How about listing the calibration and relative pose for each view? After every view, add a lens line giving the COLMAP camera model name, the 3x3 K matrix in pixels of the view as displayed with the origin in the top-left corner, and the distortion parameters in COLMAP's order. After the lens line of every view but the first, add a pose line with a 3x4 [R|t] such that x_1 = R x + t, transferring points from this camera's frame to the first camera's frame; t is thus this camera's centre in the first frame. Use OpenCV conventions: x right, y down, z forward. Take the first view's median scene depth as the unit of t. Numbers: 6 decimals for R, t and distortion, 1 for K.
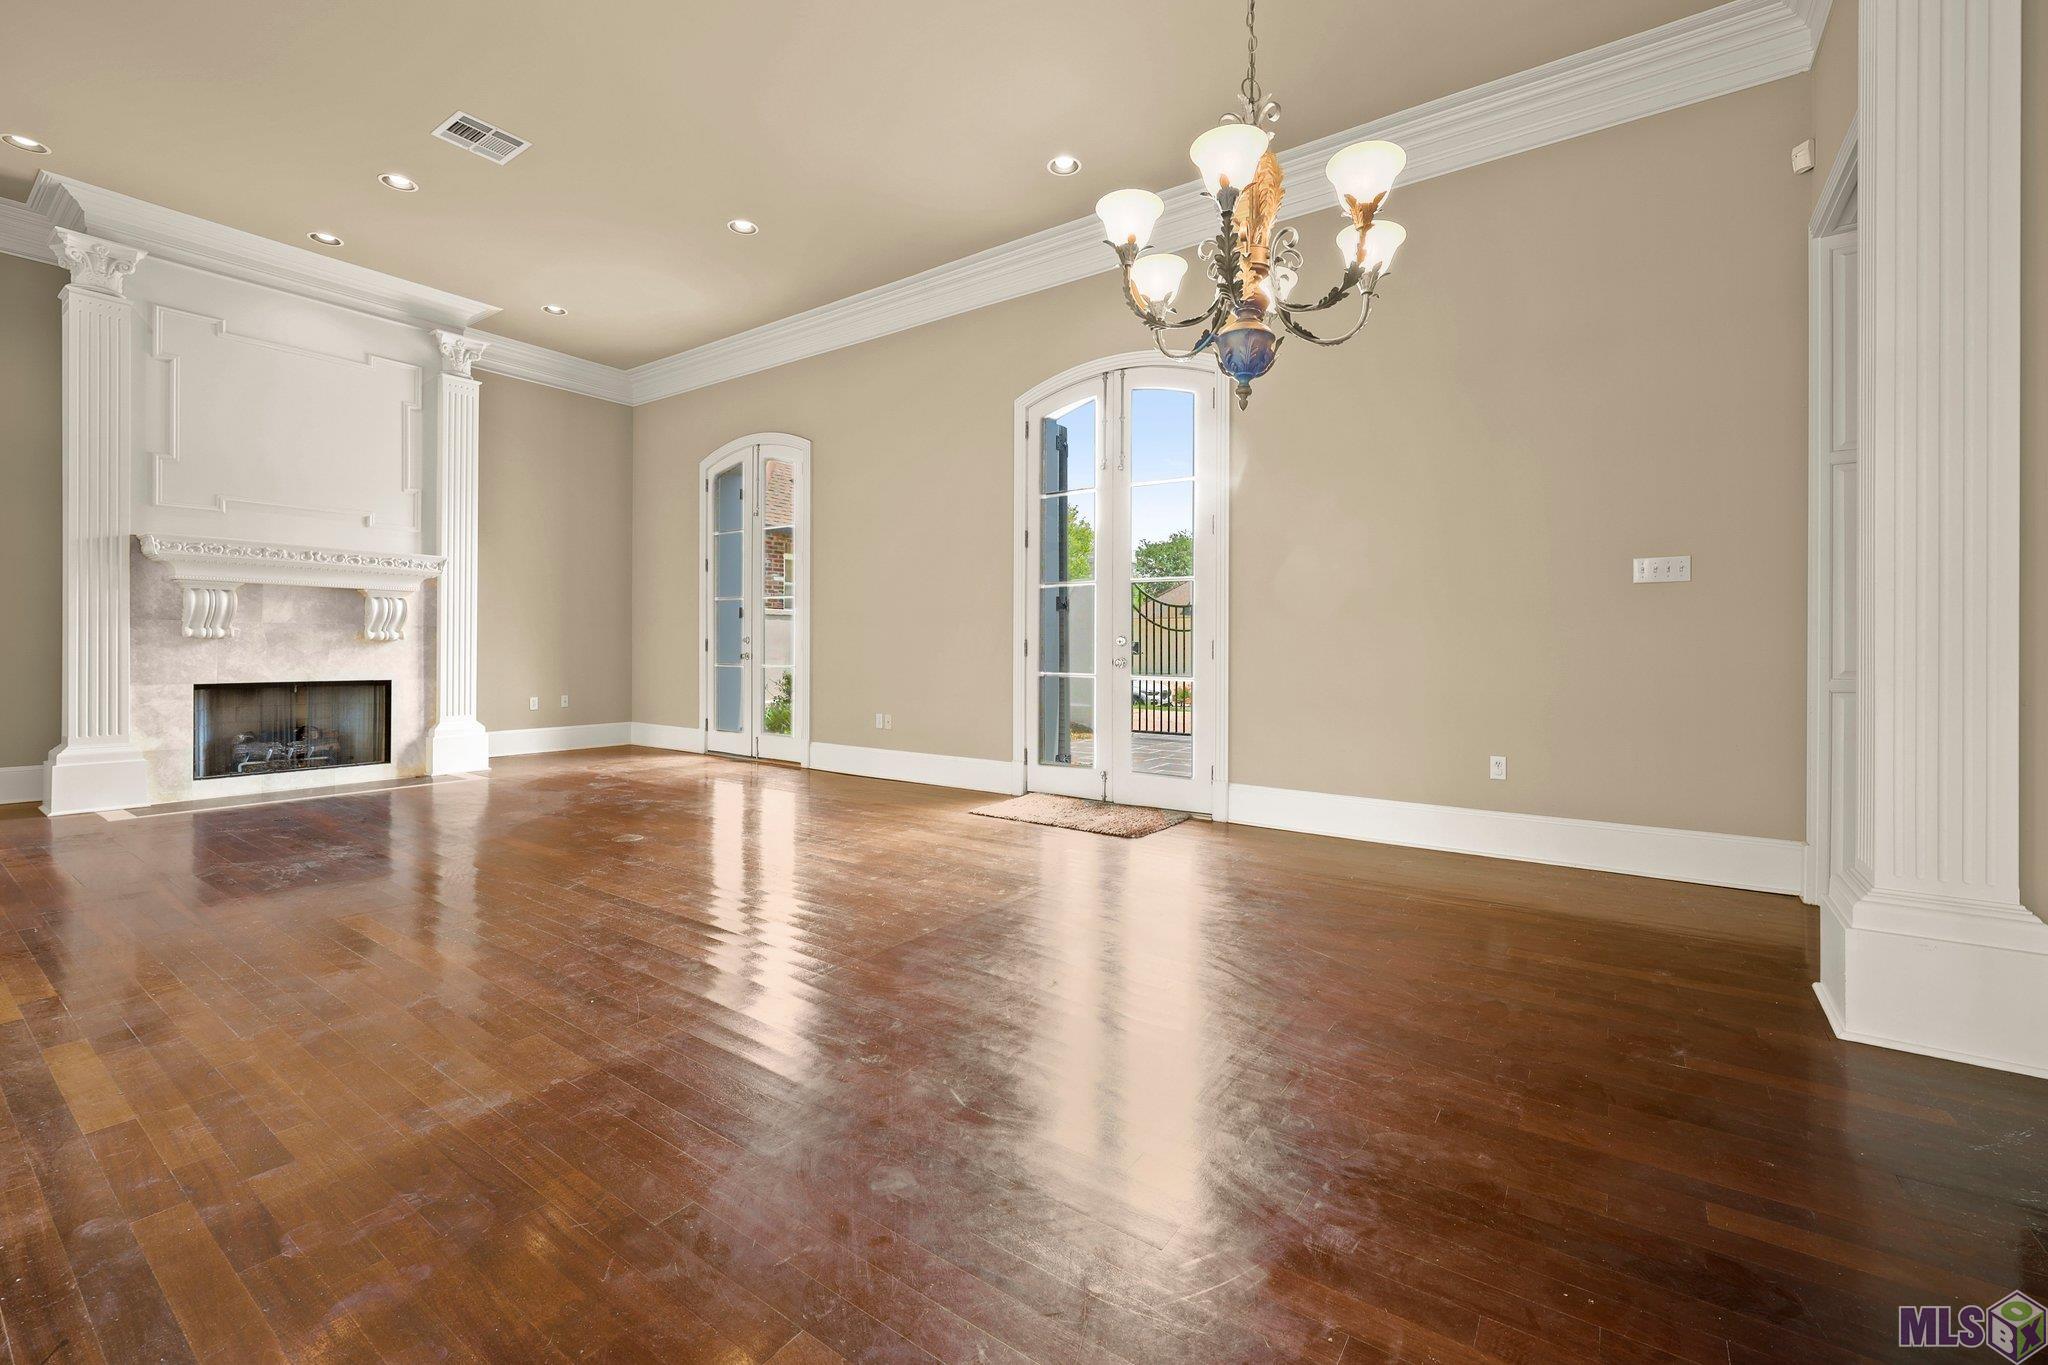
lens RADIAL K [[846.3, 0, 1023.6], [0, 846.3, 650.4], [0, 0, 1]] dist [-0.000026, -0.000058]
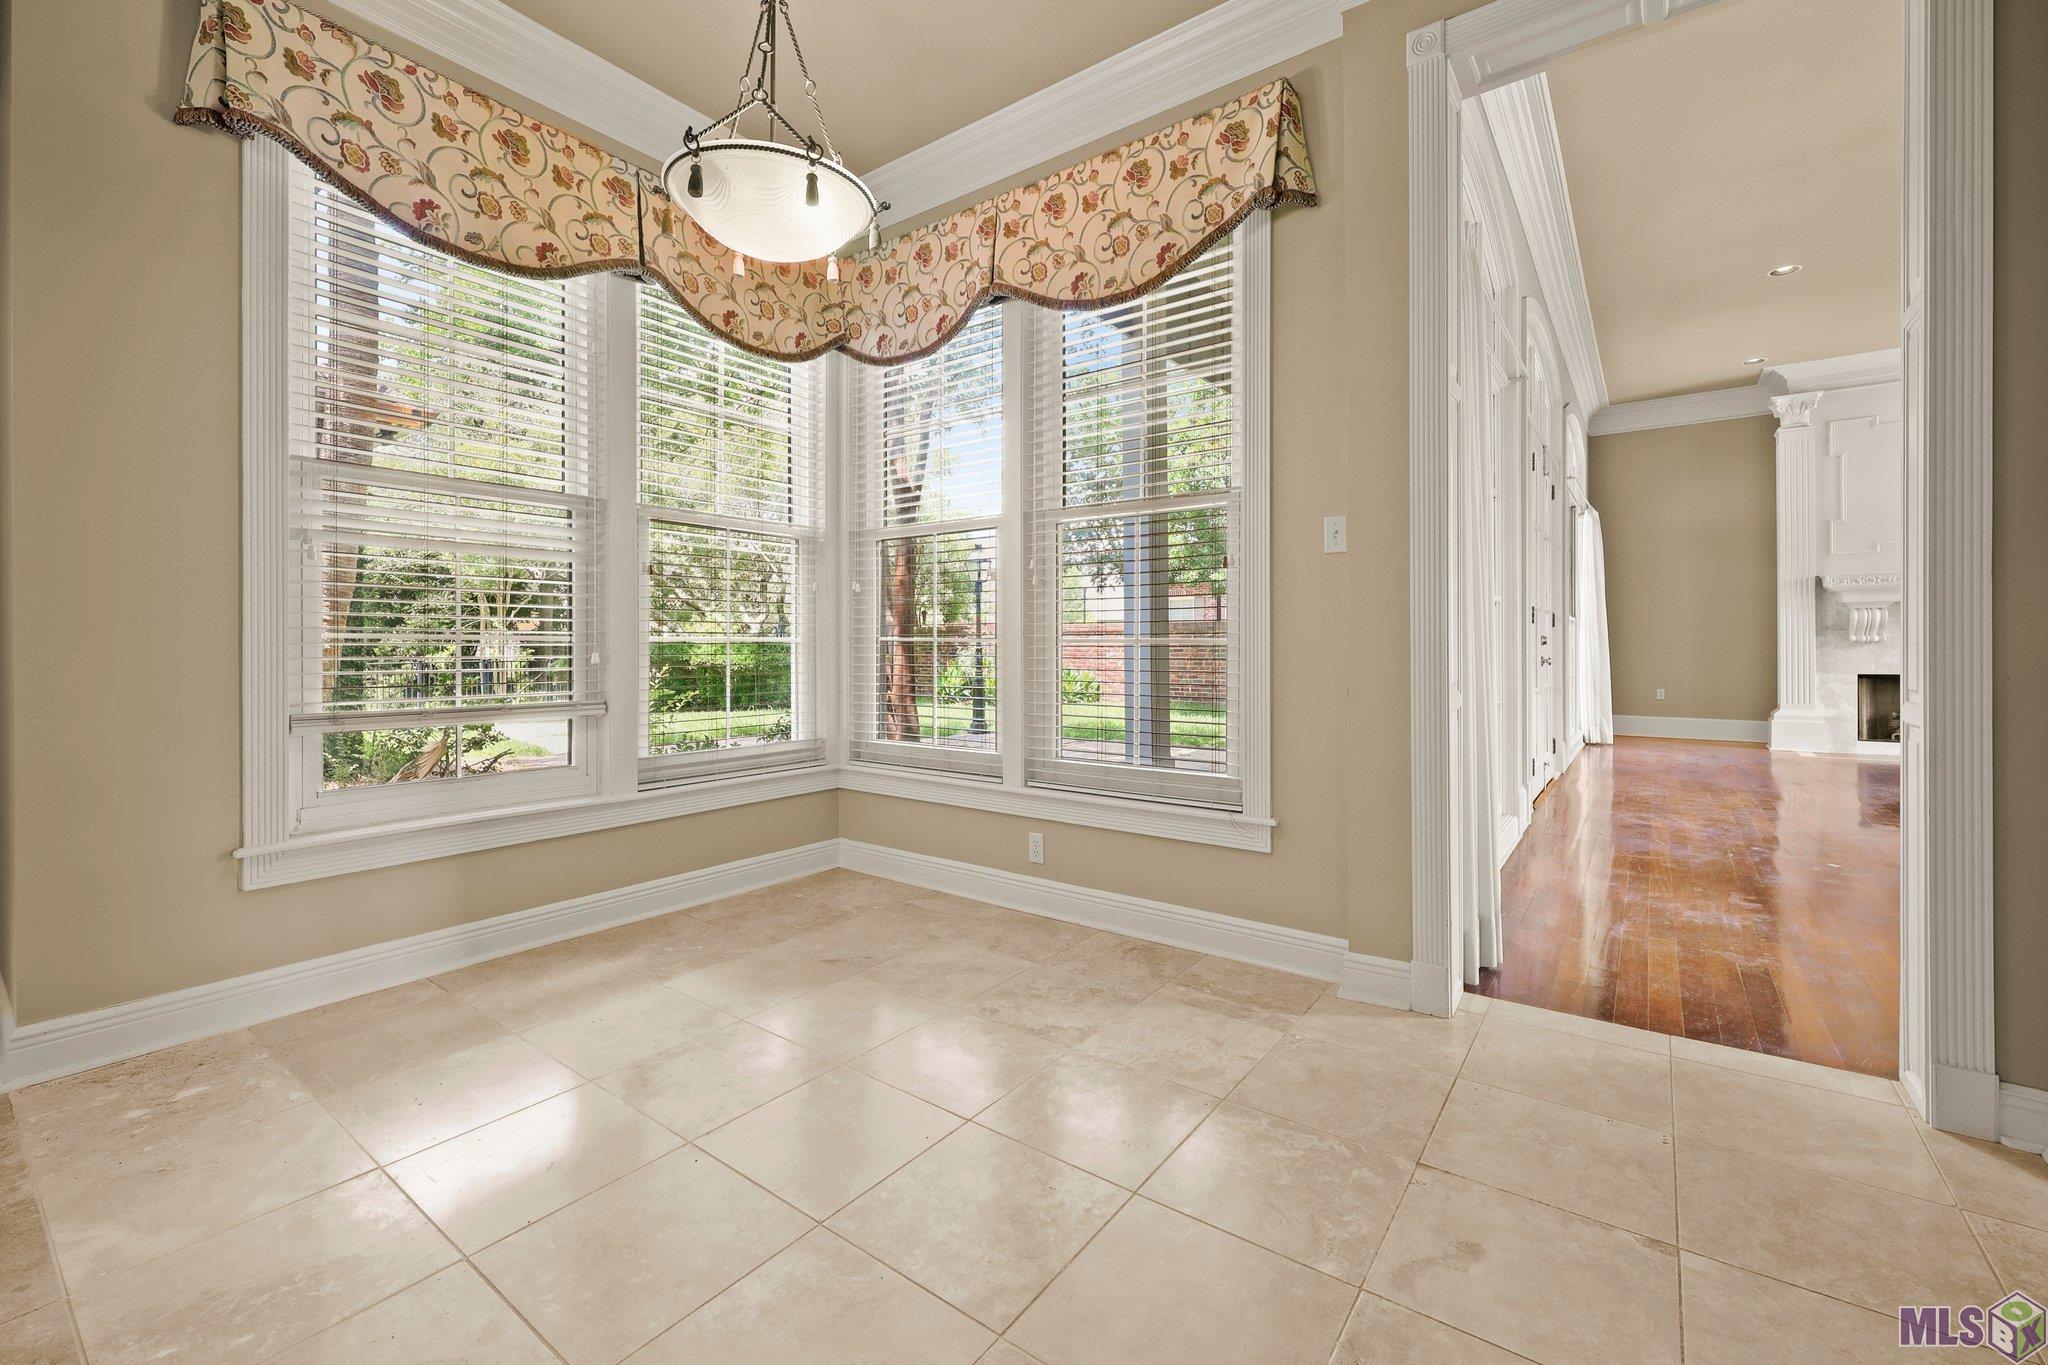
lens RADIAL K [[846.3, 0, 1013.3], [0, 846.3, 652.1], [0, 0, 1]] dist [-0.000026, -0.000058]
pose [[-0.029186, -0.002806, -0.999570, 0.527715], [0.001835, 0.999994, -0.002861, 0.004080], [0.999572, -0.001917, -0.029181, -0.416631]]
